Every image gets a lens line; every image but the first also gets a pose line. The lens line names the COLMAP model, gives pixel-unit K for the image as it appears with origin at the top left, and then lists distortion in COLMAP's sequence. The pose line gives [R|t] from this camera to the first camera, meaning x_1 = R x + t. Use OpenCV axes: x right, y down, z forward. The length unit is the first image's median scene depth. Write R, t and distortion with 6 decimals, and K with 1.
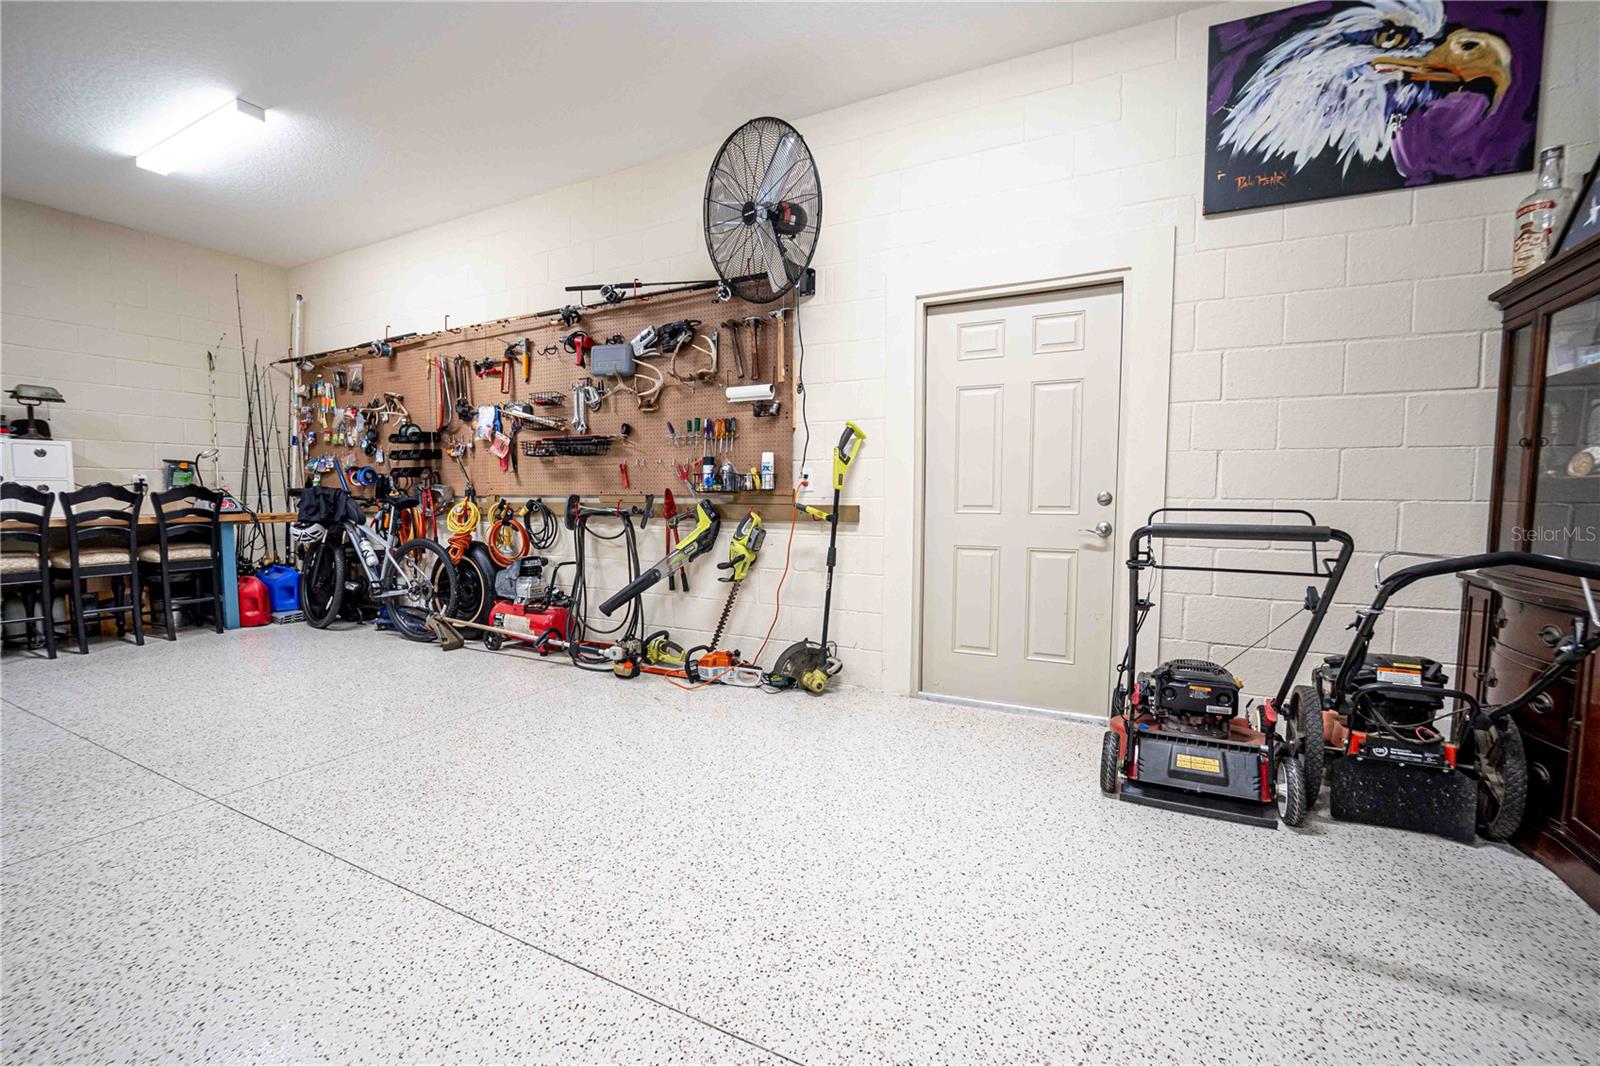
lens RADIAL K [[661.3, 0, 801.1], [0, 661.3, 540.0], [0, 0, 1]] dist [-0.017963, -0.000519]
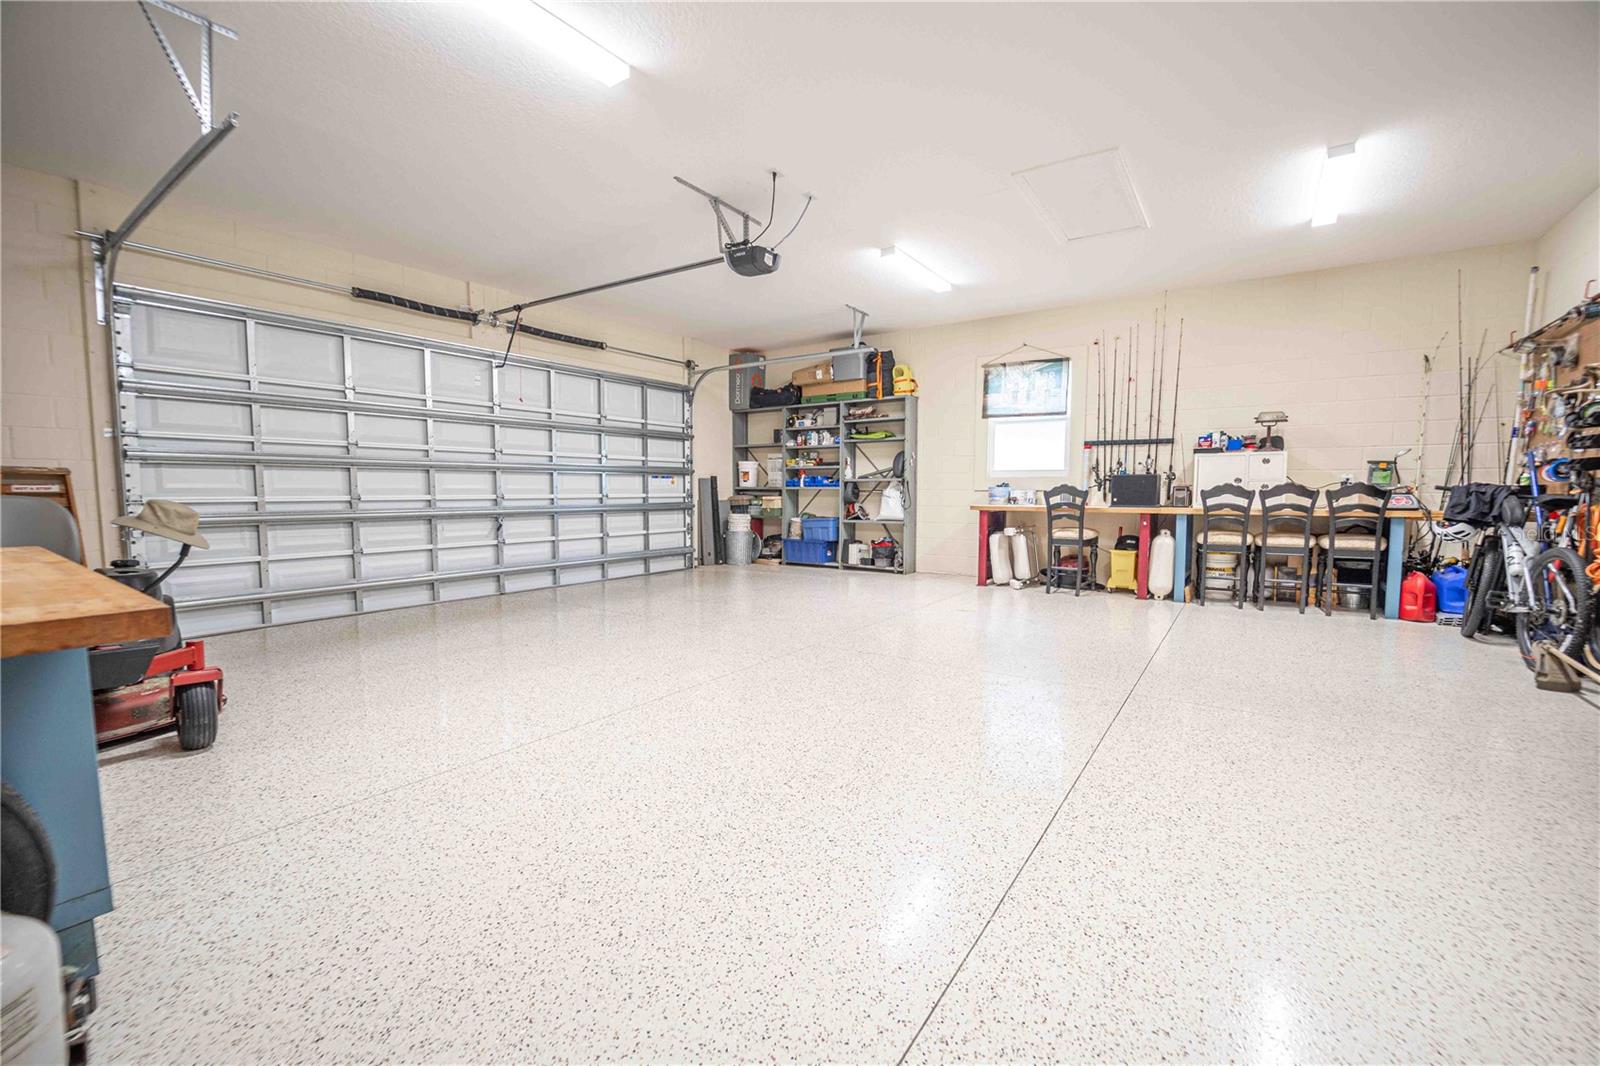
lens RADIAL K [[661.3, 0, 800.5], [0, 661.3, 540.0], [0, 0, 1]] dist [-0.017963, -0.000519]
pose [[-0.119345, 0.072071, -0.990234, 0.291492], [-0.066795, 0.994519, 0.080433, -0.012188], [0.990603, 0.075742, -0.113877, 0.167754]]
